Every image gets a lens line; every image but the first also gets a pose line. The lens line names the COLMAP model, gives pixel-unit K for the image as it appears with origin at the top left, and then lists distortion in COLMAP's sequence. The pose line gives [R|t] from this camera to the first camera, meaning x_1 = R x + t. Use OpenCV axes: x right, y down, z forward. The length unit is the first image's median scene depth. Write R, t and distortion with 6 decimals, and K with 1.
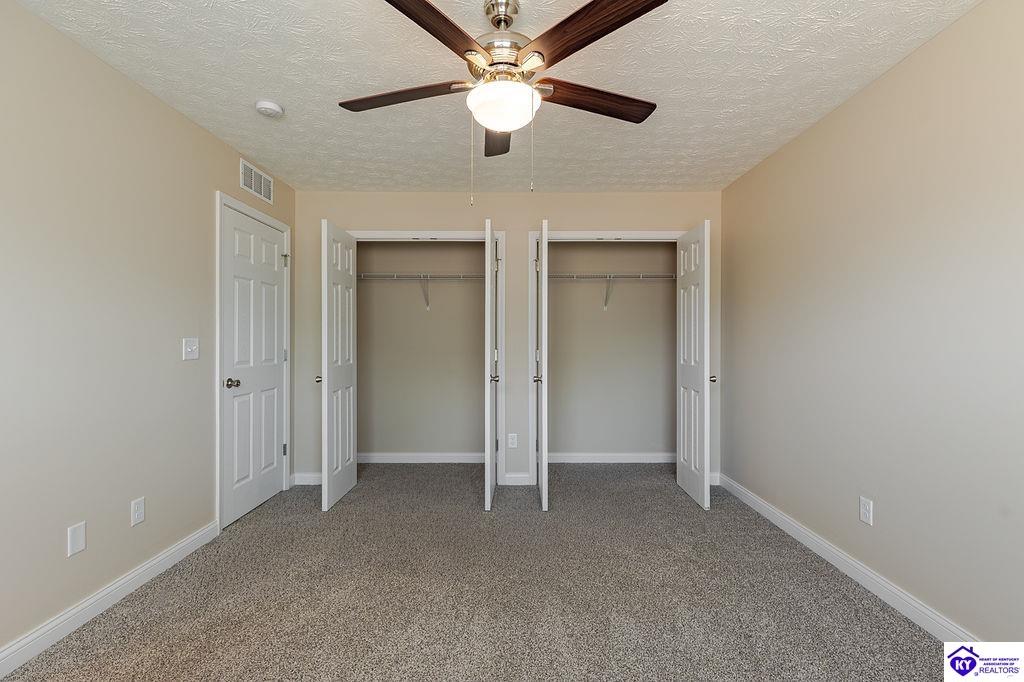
lens RADIAL K [[461.3, 0, 514.9], [0, 461.3, 338.3], [0, 0, 1]] dist [0.006783, -0.000932]
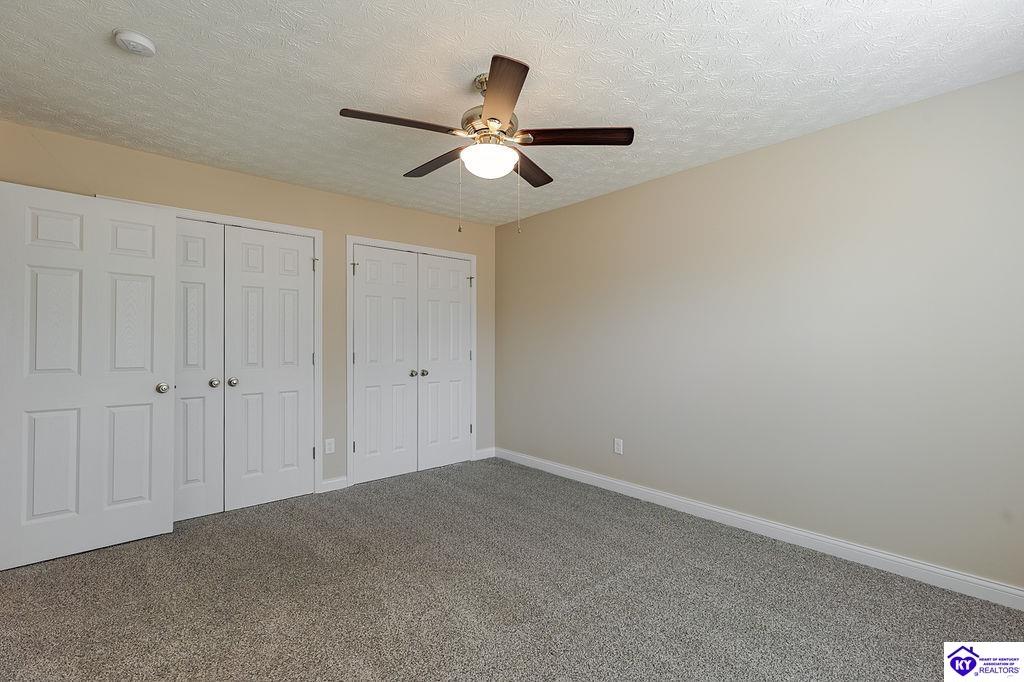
lens RADIAL K [[461.3, 0, 520.1], [0, 461.3, 335.3], [0, 0, 1]] dist [0.006783, -0.000932]
pose [[0.746464, 0.011501, 0.665326, -0.424902], [-0.003325, 0.999903, -0.013553, -0.000780], [-0.665417, 0.007905, 0.746430, -0.001789]]
